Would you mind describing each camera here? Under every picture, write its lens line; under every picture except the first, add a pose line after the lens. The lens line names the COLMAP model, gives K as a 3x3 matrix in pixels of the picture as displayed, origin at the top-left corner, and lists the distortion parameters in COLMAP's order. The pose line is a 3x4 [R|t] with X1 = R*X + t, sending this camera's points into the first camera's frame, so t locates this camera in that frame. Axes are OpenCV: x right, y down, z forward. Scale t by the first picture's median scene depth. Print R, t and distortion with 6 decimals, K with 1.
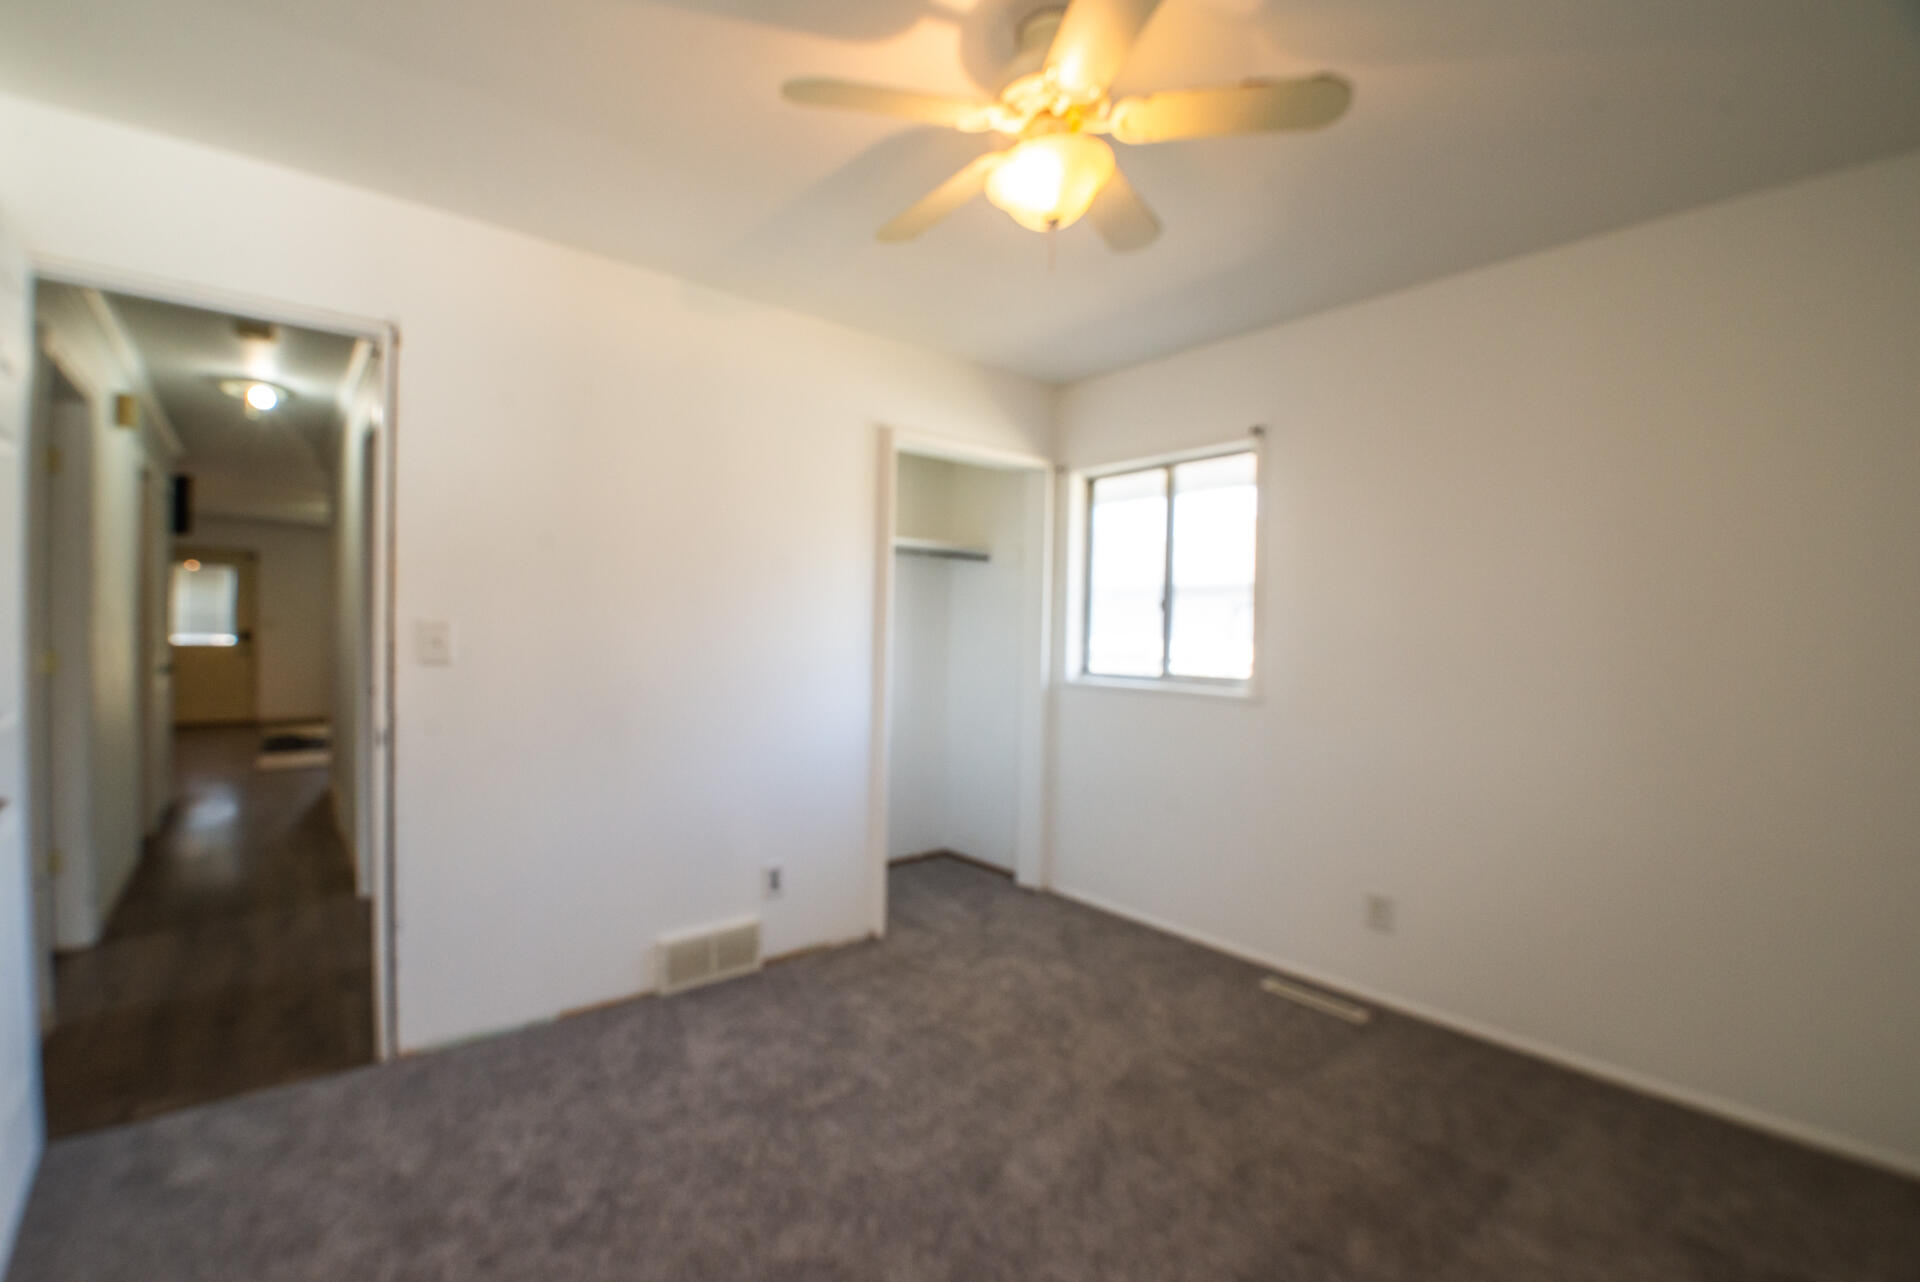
lens RADIAL K [[839.4, 0, 955.3], [0, 839.4, 649.5], [0, 0, 1]] dist [-0.003099, -0.010690]
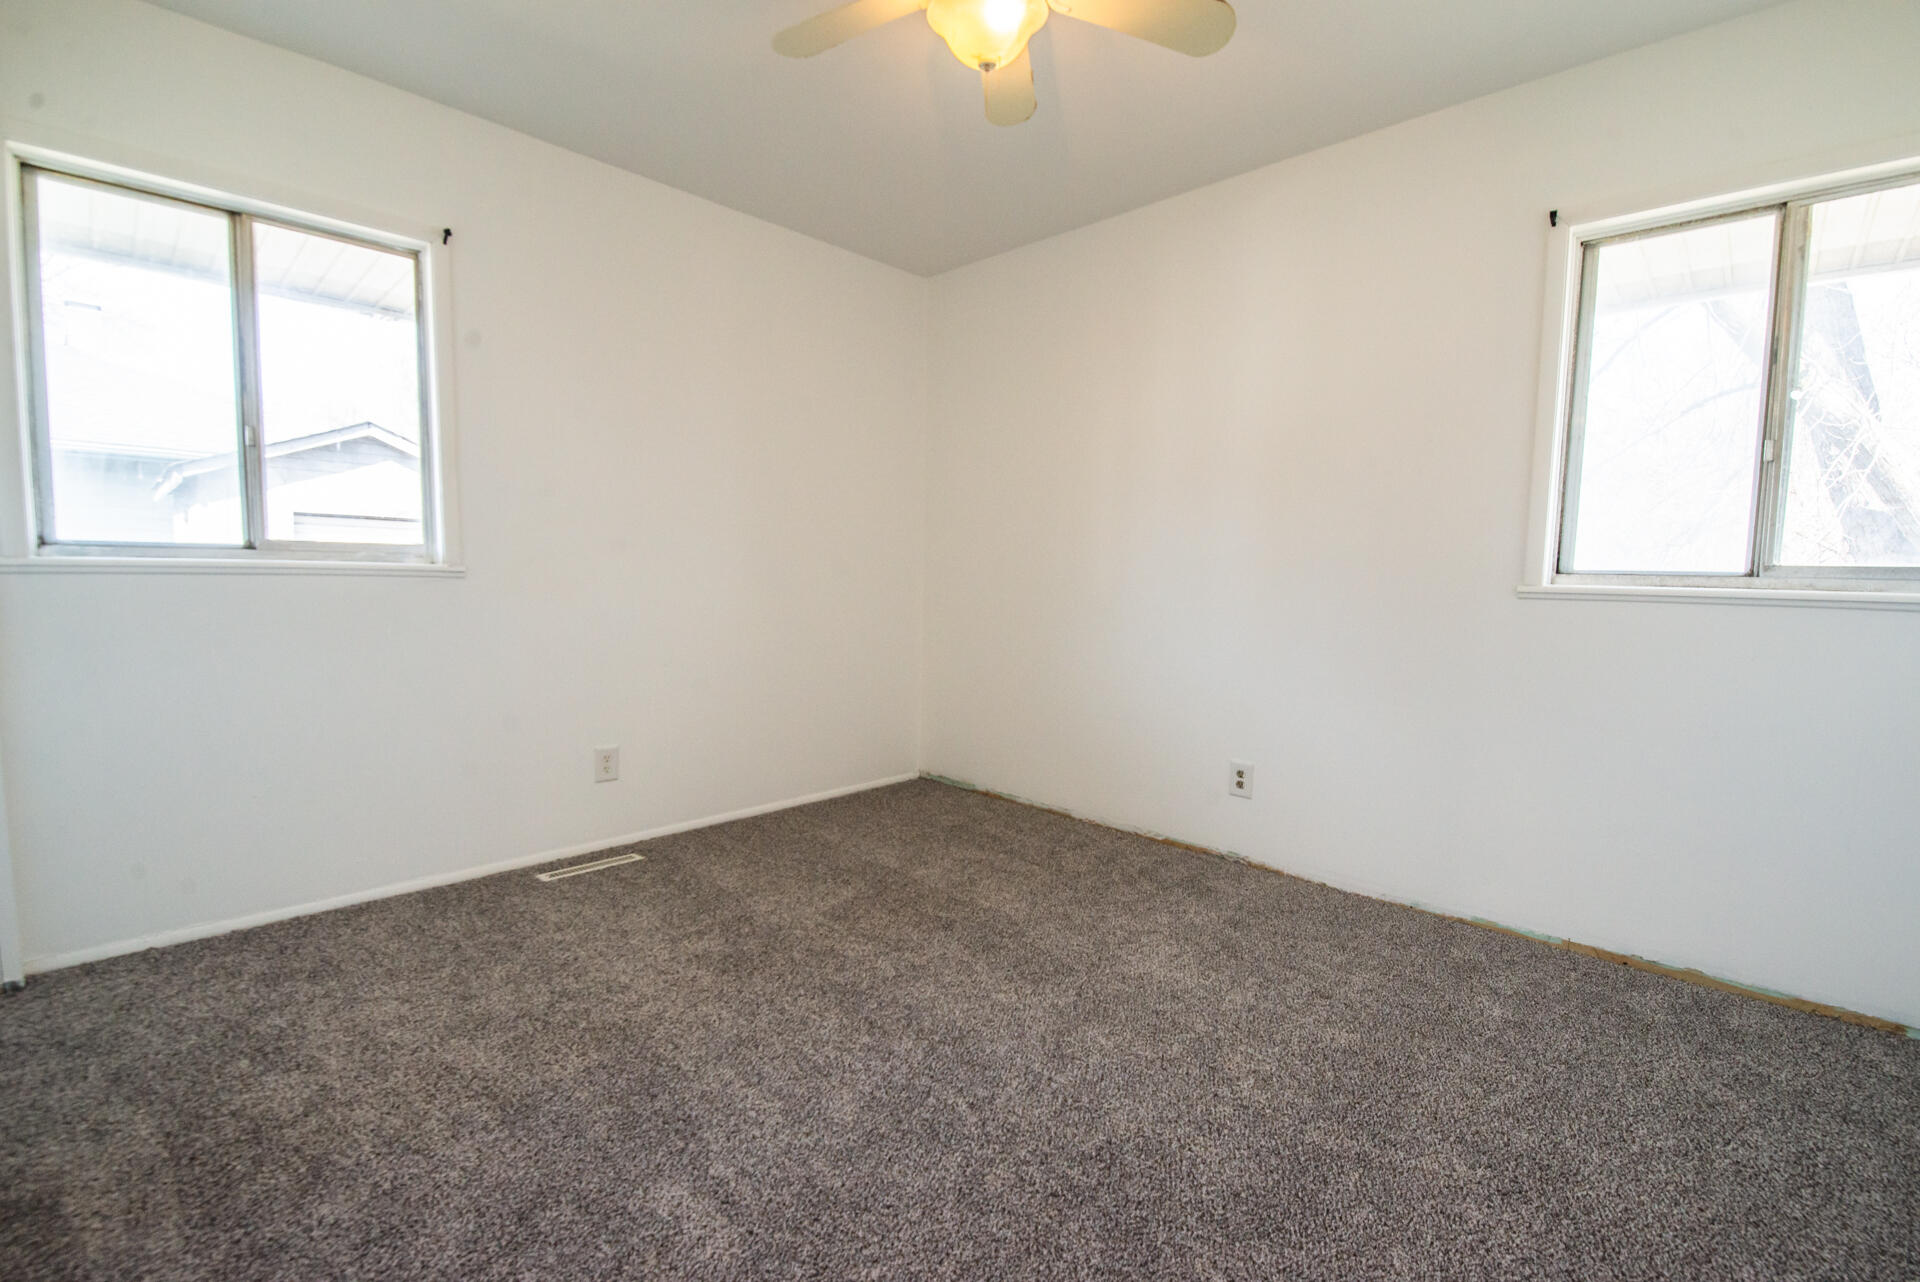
lens RADIAL K [[839.4, 0, 955.3], [0, 839.4, 649.5], [0, 0, 1]] dist [-0.003099, -0.010690]
pose [[-0.112781, -0.133221, 0.984648, -0.522118], [-0.020500, 0.991072, 0.131742, 0.014471], [-0.993408, -0.005327, -0.114505, 0.609103]]
